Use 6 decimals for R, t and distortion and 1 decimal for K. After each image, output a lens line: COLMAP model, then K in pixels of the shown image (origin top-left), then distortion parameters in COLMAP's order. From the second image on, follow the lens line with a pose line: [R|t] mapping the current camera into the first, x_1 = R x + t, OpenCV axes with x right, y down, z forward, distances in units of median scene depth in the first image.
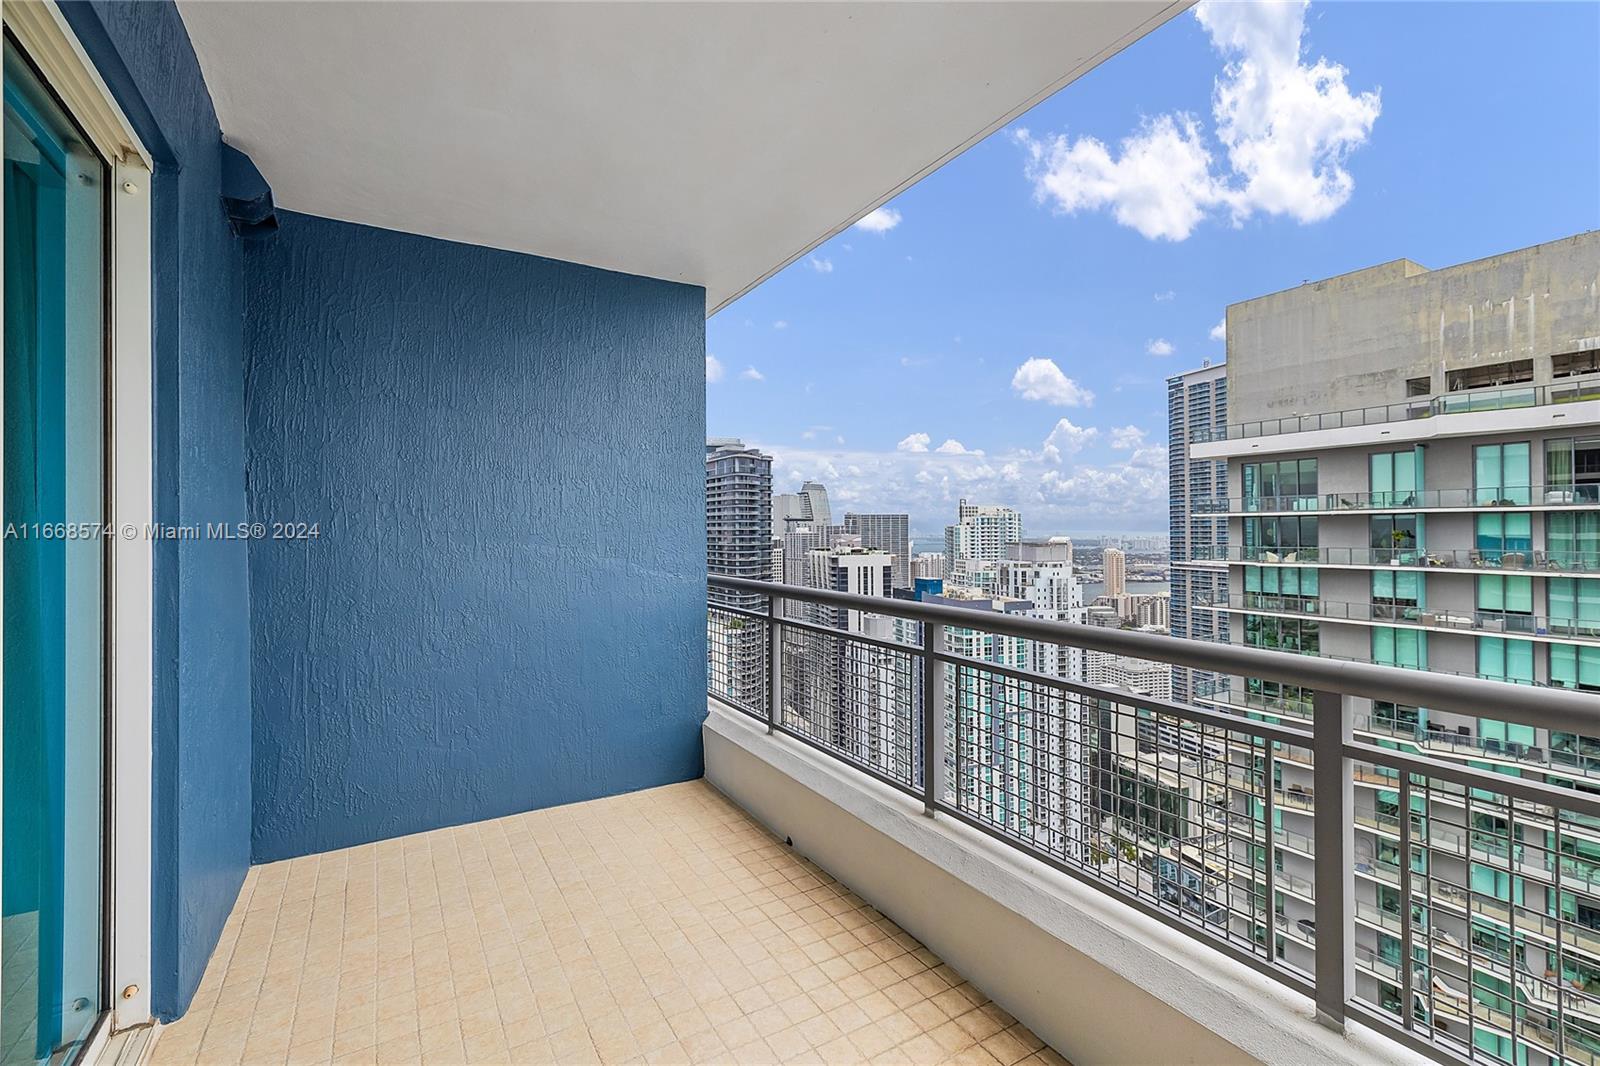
lens RADIAL K [[717.5, 0, 762.4], [0, 717.5, 515.7], [0, 0, 1]] dist [0.001436, 0.000470]
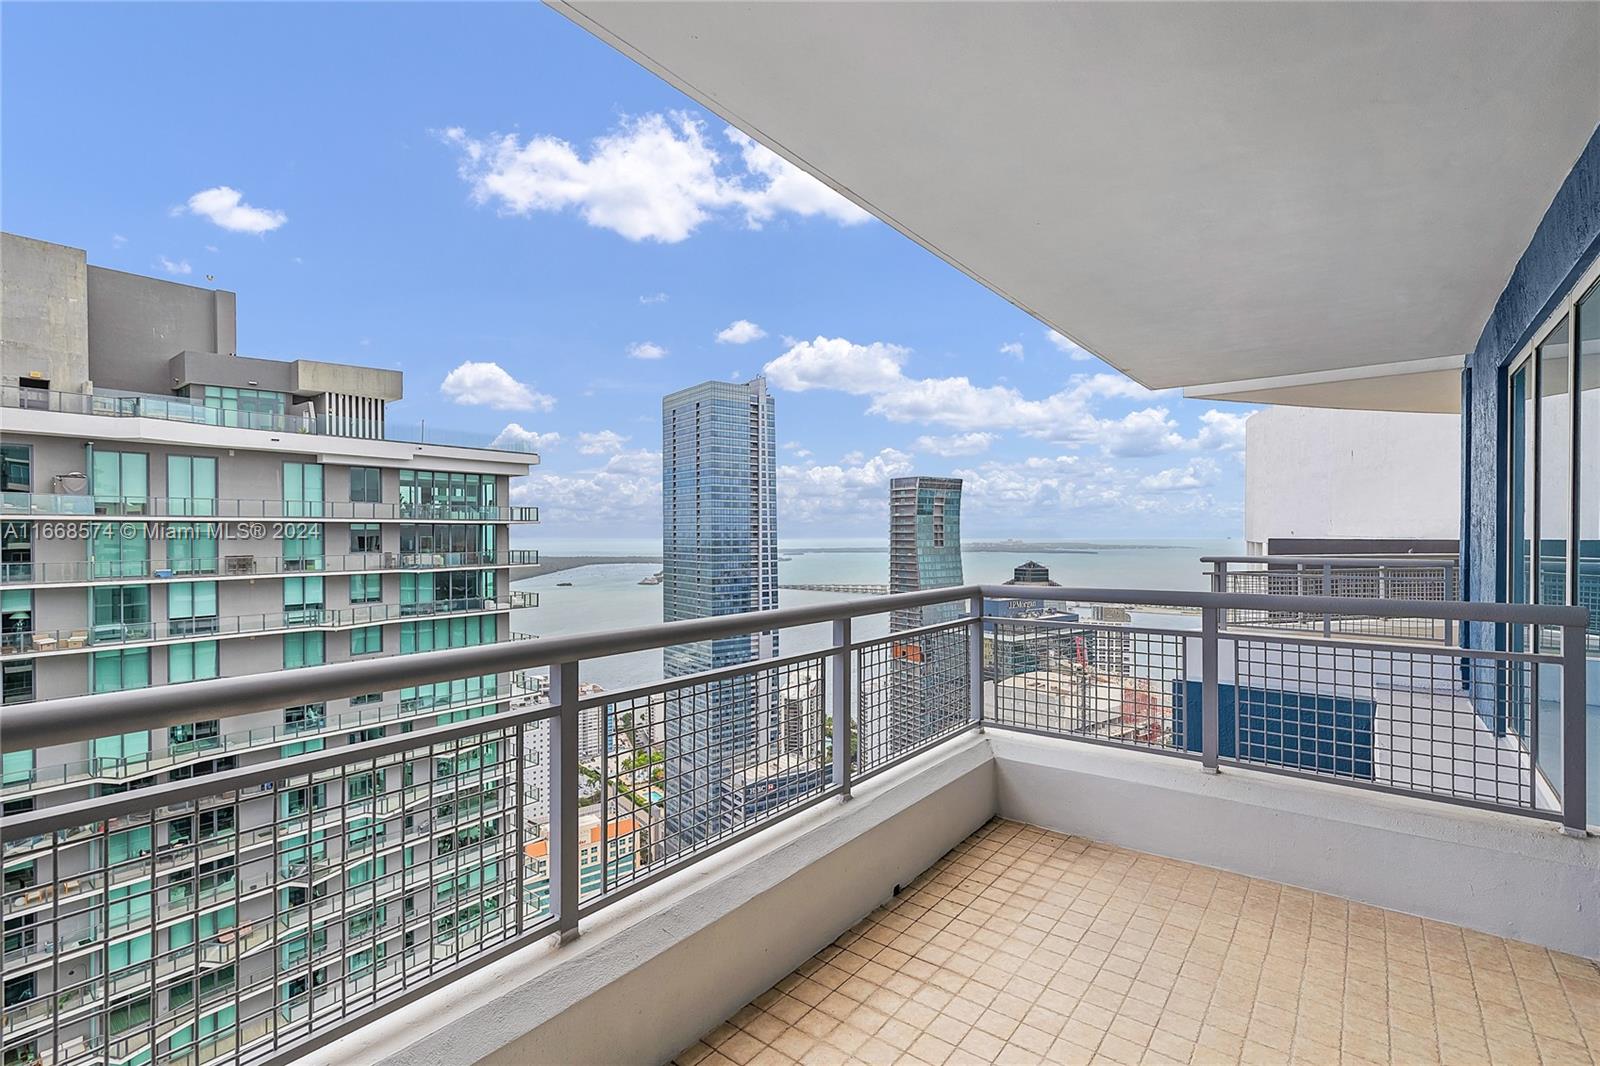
lens RADIAL K [[717.5, 0, 762.4], [0, 717.5, 515.7], [0, 0, 1]] dist [0.001436, 0.000470]
pose [[0.999961, 0.004941, -0.007295, 0.763835], [-0.004909, 0.999978, 0.004377, -0.014703], [0.007316, -0.004341, 0.999964, 0.018539]]
